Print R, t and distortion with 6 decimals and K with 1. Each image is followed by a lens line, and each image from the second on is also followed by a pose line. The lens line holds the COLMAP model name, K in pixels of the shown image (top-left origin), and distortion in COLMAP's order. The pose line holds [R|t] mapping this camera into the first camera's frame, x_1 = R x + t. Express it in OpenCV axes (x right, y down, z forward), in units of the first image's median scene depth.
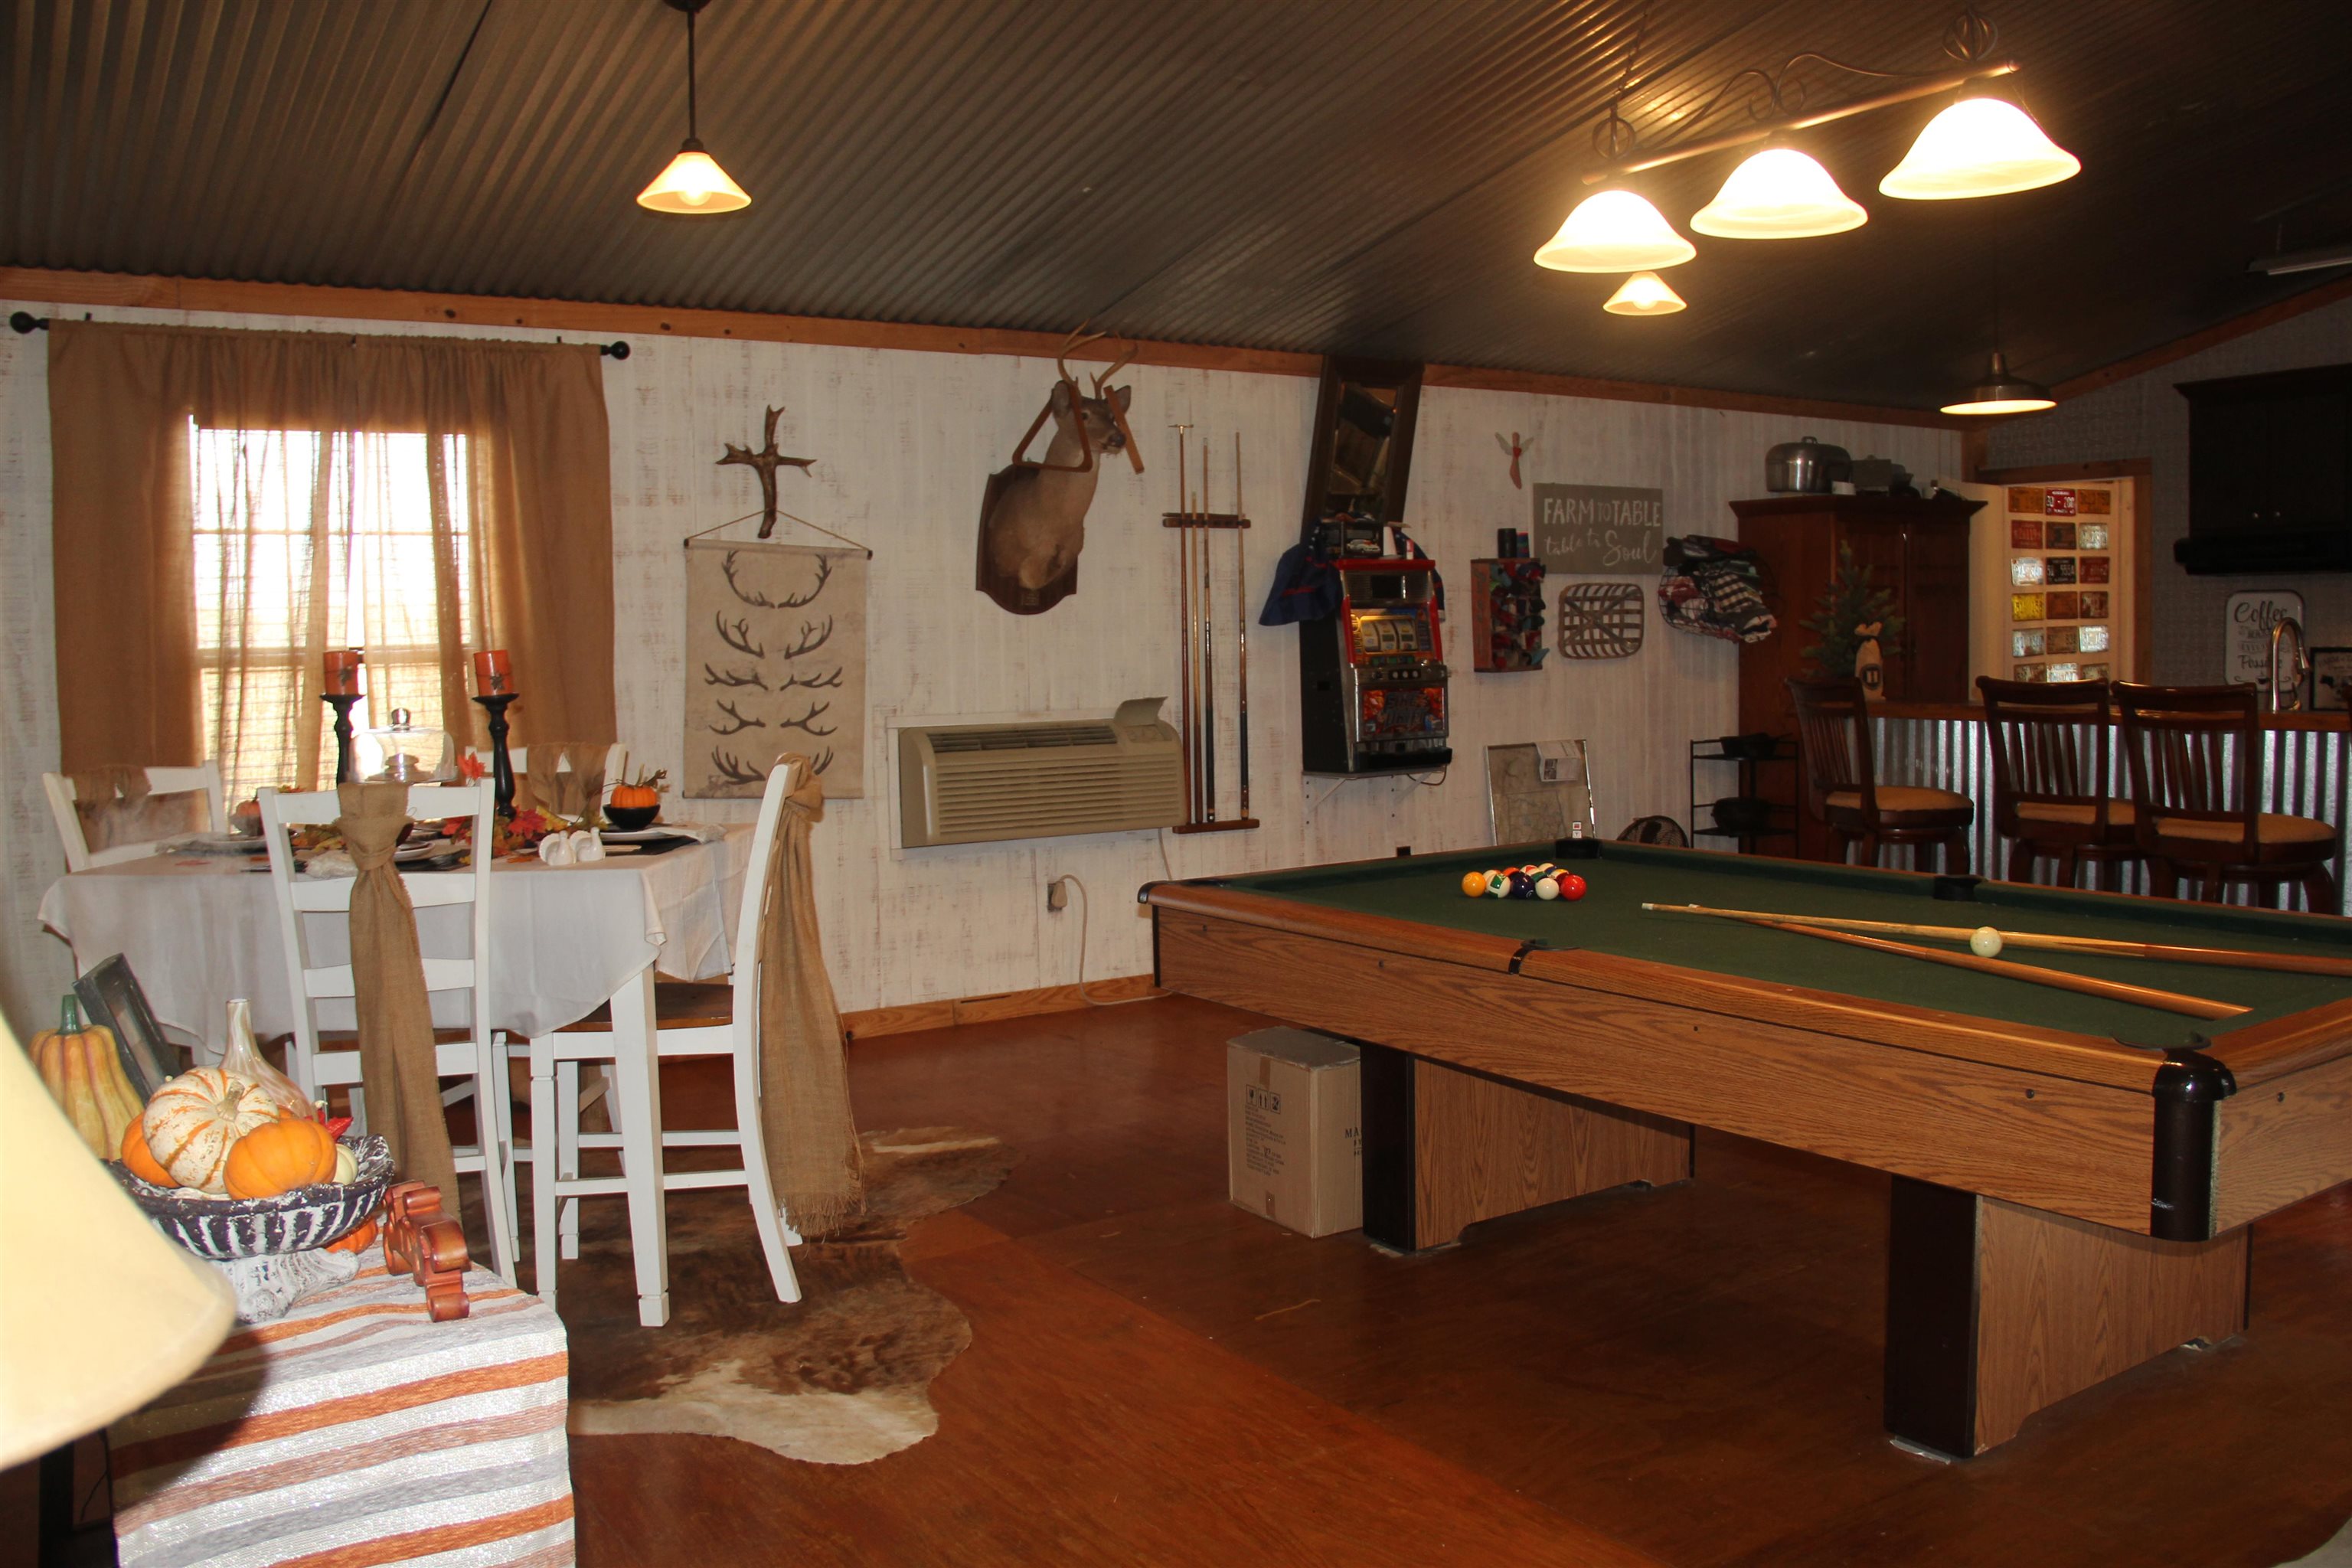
lens RADIAL K [[1963.1, 0, 1178.7], [0, 1963.1, 783.0], [0, 0, 1]] dist [-0.092627, 0.028329]
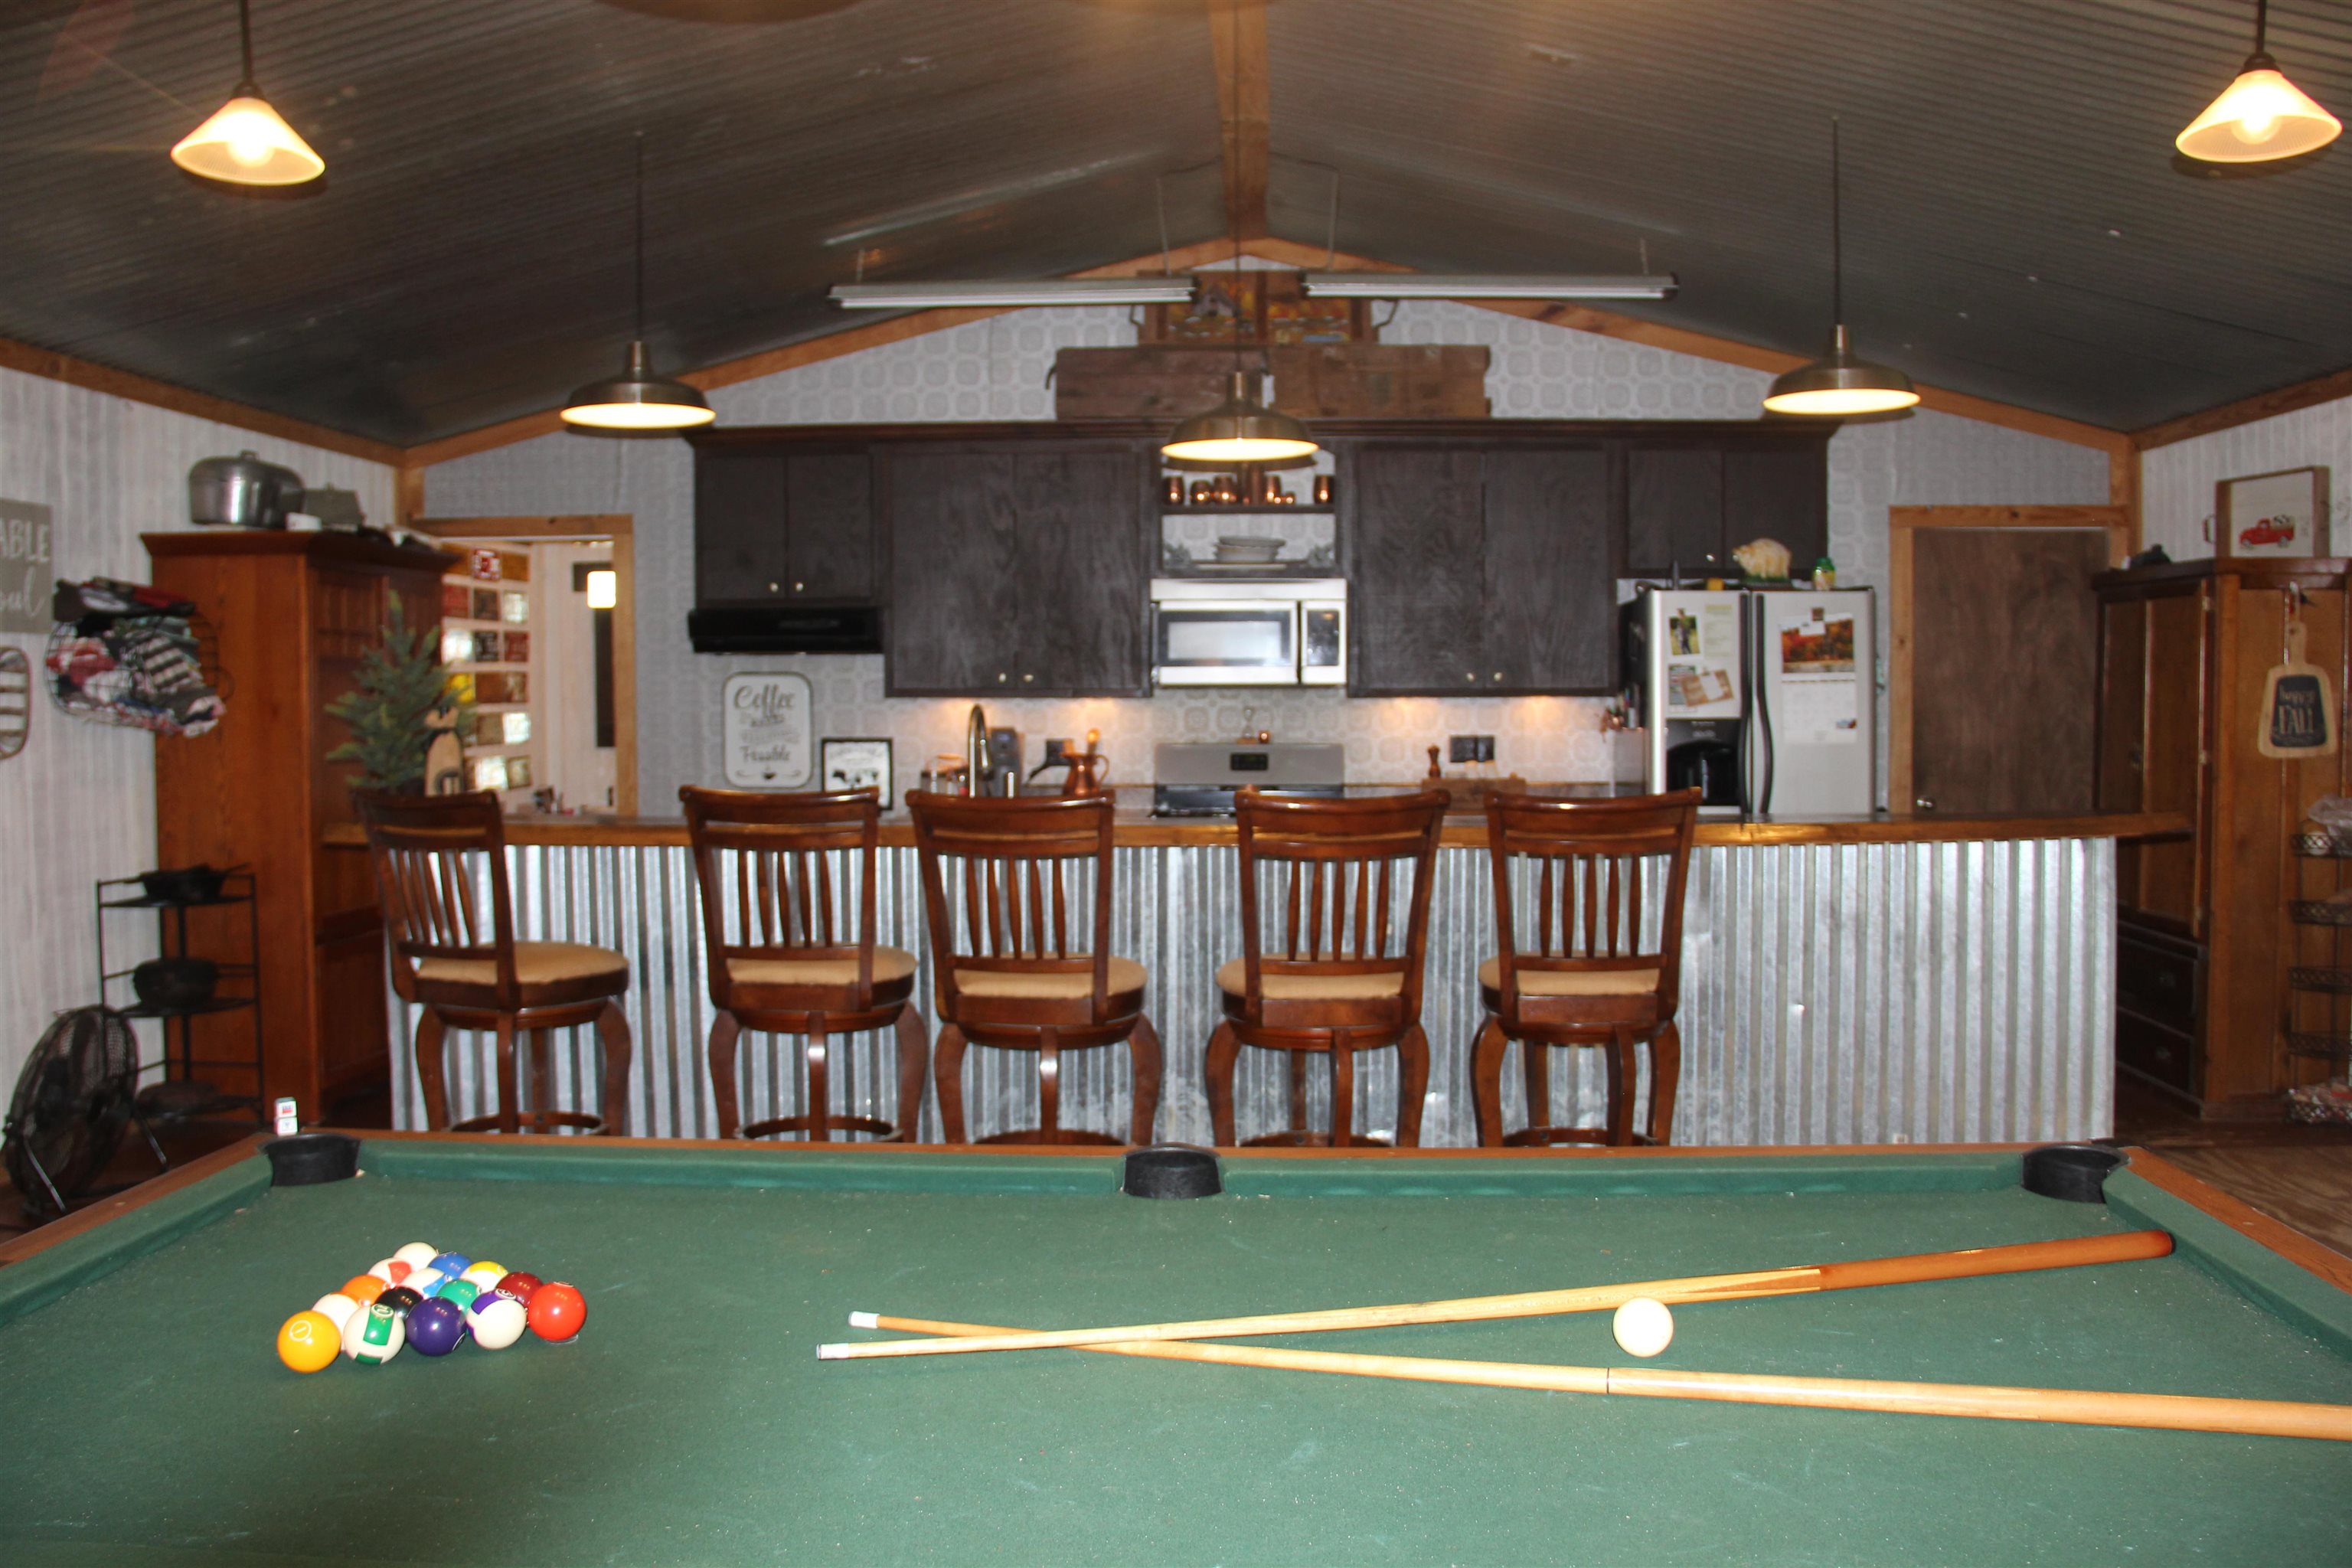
lens RADIAL K [[1963.1, 0, 1170.6], [0, 1963.1, 777.3], [0, 0, 1]] dist [-0.092627, 0.028329]
pose [[0.618206, -0.016537, 0.785842, -0.027106], [0.052677, 0.998403, -0.020430, -0.025046], [-0.784249, 0.054026, 0.618089, 0.302172]]
